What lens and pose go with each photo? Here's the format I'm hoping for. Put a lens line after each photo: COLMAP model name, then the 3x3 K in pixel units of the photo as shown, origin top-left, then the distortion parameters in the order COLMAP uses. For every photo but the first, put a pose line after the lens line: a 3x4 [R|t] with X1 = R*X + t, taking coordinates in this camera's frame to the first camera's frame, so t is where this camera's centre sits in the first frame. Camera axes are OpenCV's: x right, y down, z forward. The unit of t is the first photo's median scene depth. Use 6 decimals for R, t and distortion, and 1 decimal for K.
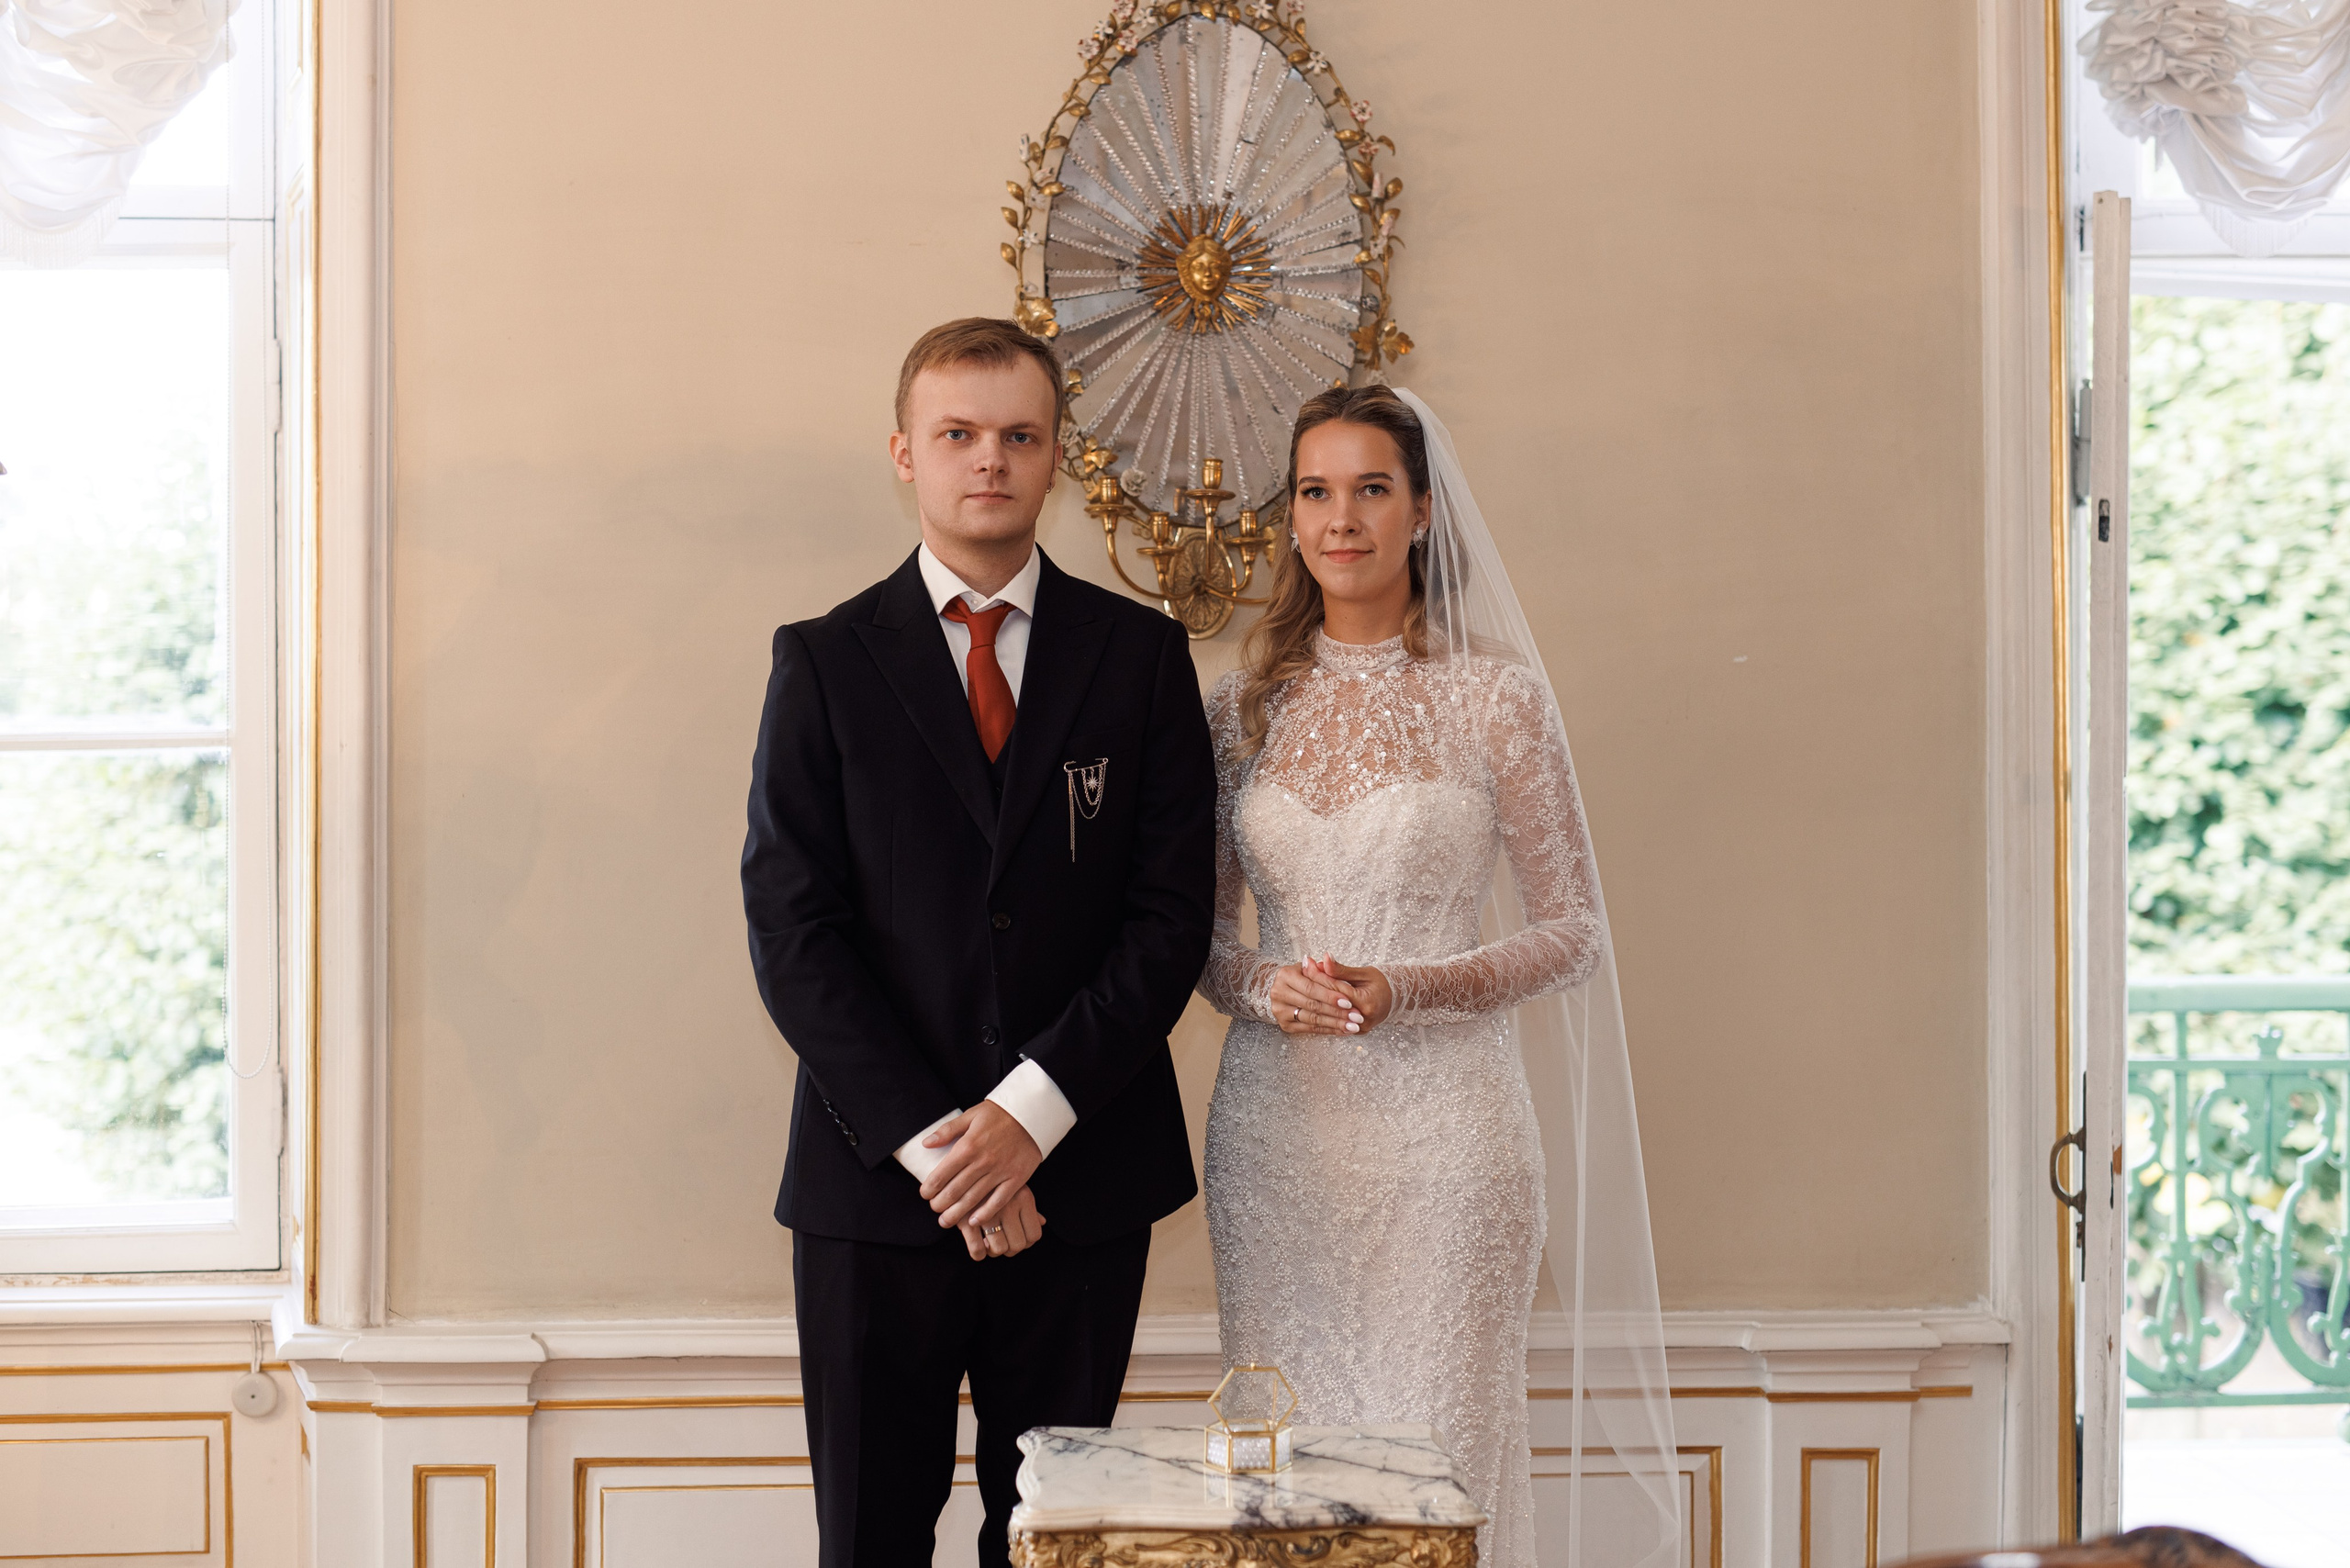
lens RADIAL K [[3581.0, 0, 1172.7], [0, 3581.0, 697.2], [0, 0, 1]] dist [0.015973, 0.000000]
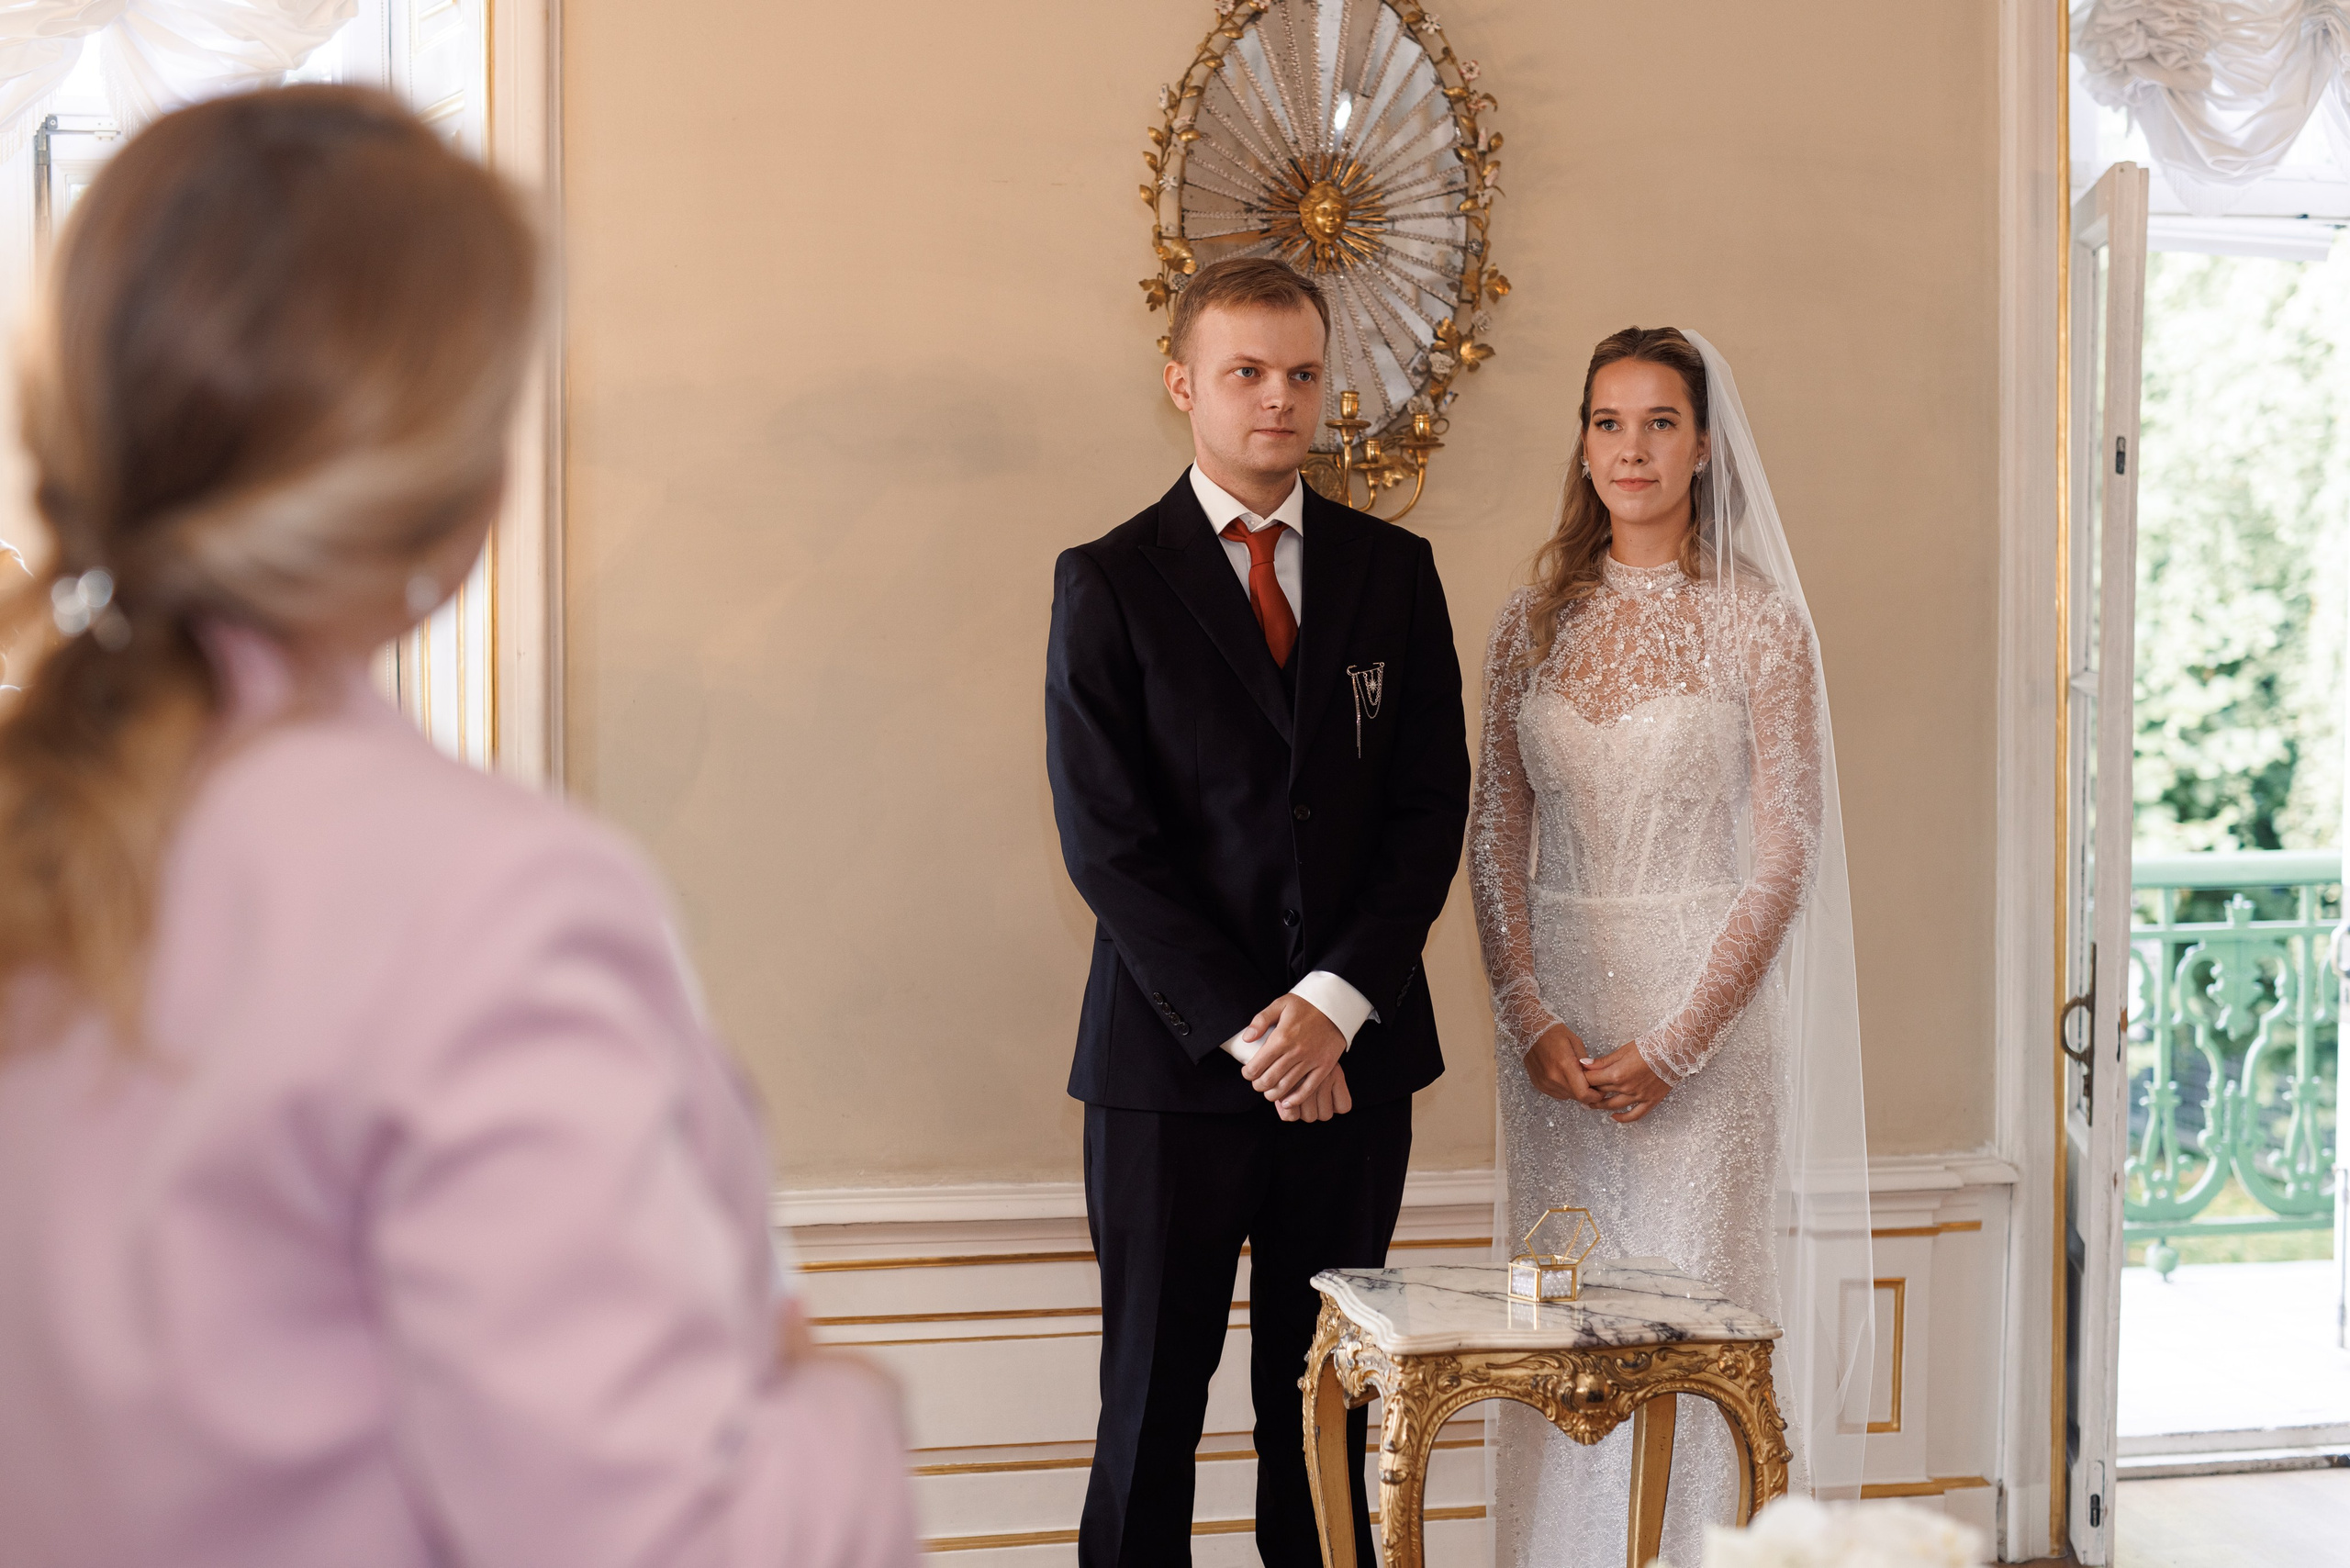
lens RADIAL K [[3581.0, 0, 1168.4], [0, 3581.0, 781.6], [0, 0, 1]] dist [0.015973, 0.000000]
pose [[0.986478, -0.006507, 0.163763, -0.220335], [-0.001830, 0.998712, 0.050706, -0.003206], [-0.163882, -0.050320, 0.985196, -0.065792]]
